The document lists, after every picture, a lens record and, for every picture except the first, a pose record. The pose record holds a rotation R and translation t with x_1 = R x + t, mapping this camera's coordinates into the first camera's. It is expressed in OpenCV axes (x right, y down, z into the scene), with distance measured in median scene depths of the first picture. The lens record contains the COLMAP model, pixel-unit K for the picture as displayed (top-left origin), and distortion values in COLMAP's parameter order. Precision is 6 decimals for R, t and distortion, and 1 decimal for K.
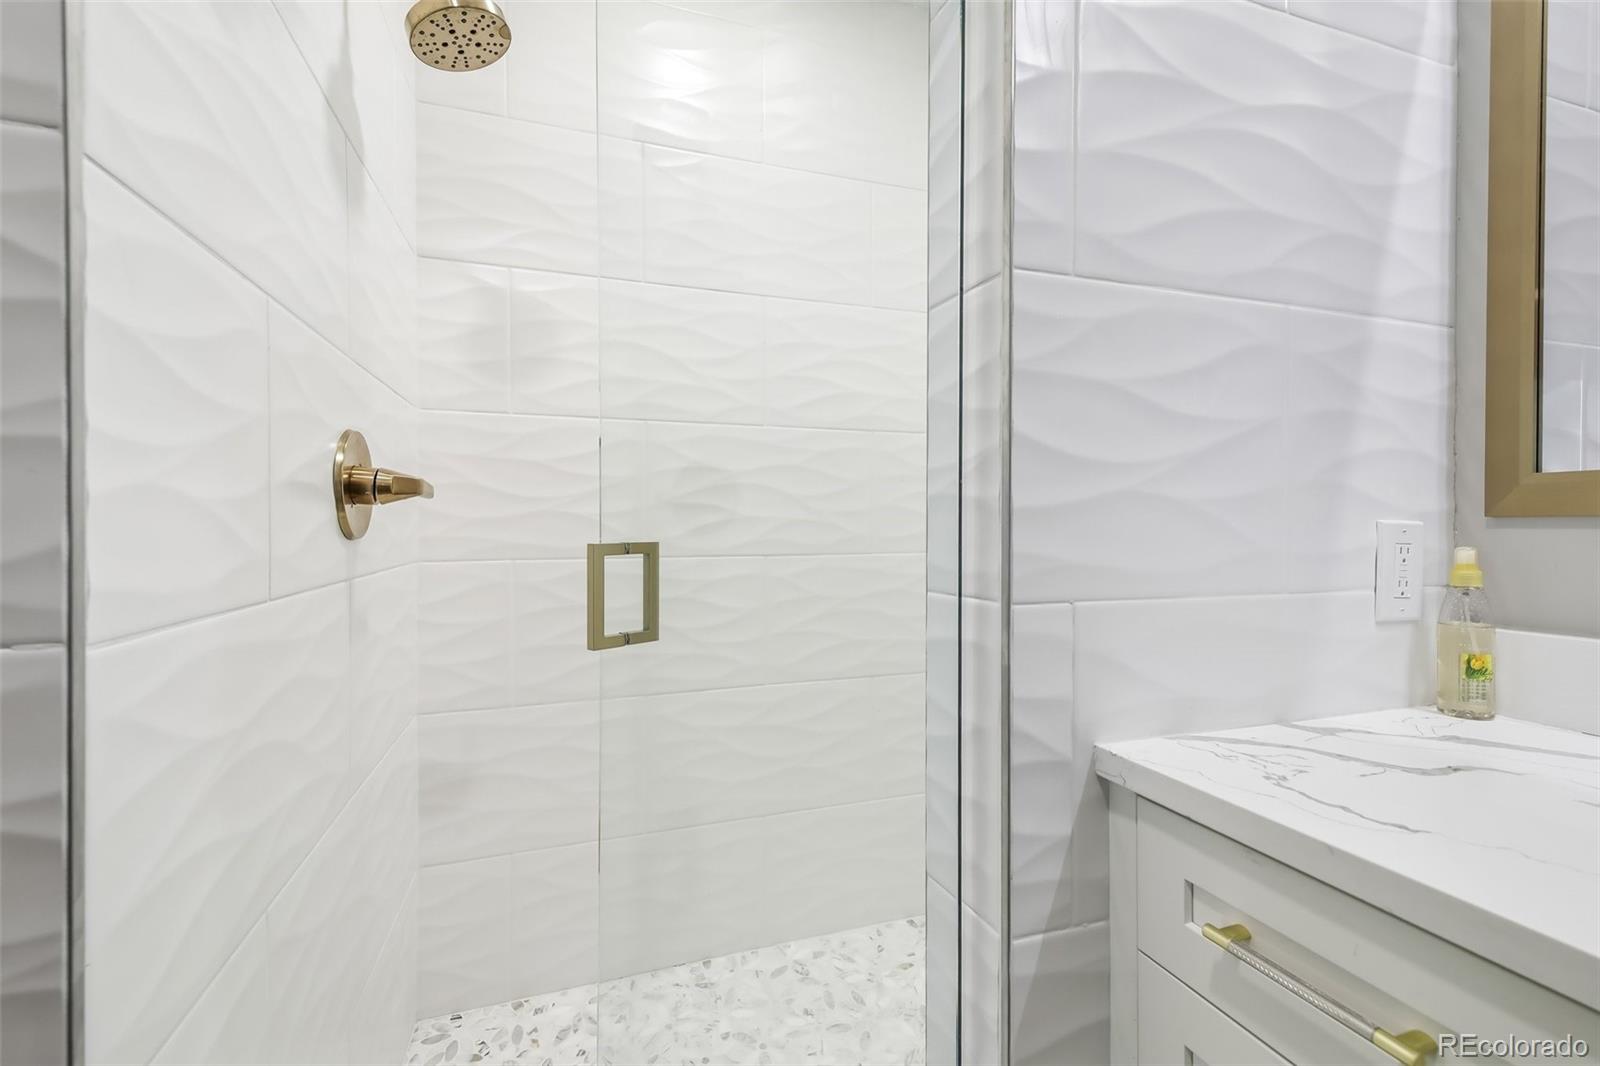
lens RADIAL K [[694.2, 0, 796.7], [0, 694.2, 517.0], [0, 0, 1]] dist [0.016527, -0.000439]
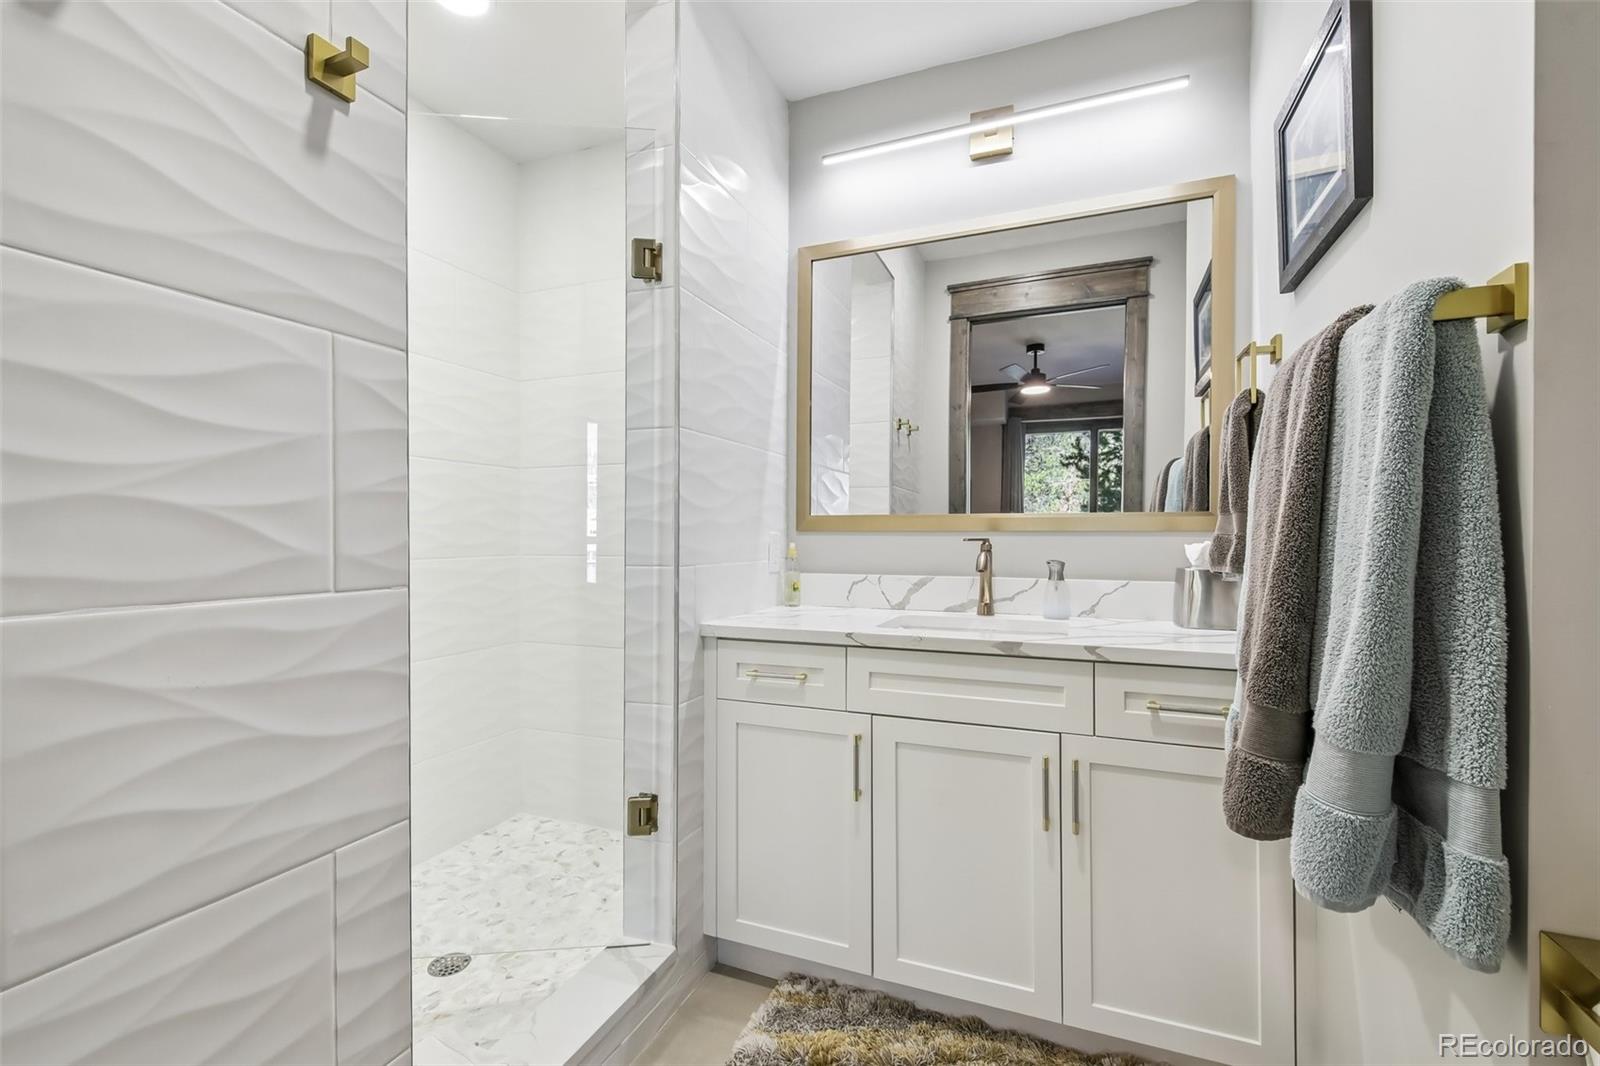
lens RADIAL K [[691.9, 0, 794.5], [0, 691.9, 532.4], [0, 0, 1]] dist [0.000757, -0.000514]
pose [[0.656902, 0.001938, 0.753973, -1.178554], [-0.001688, 0.999998, -0.001100, 0.008471], [-0.753974, -0.000550, 0.656904, -0.834983]]
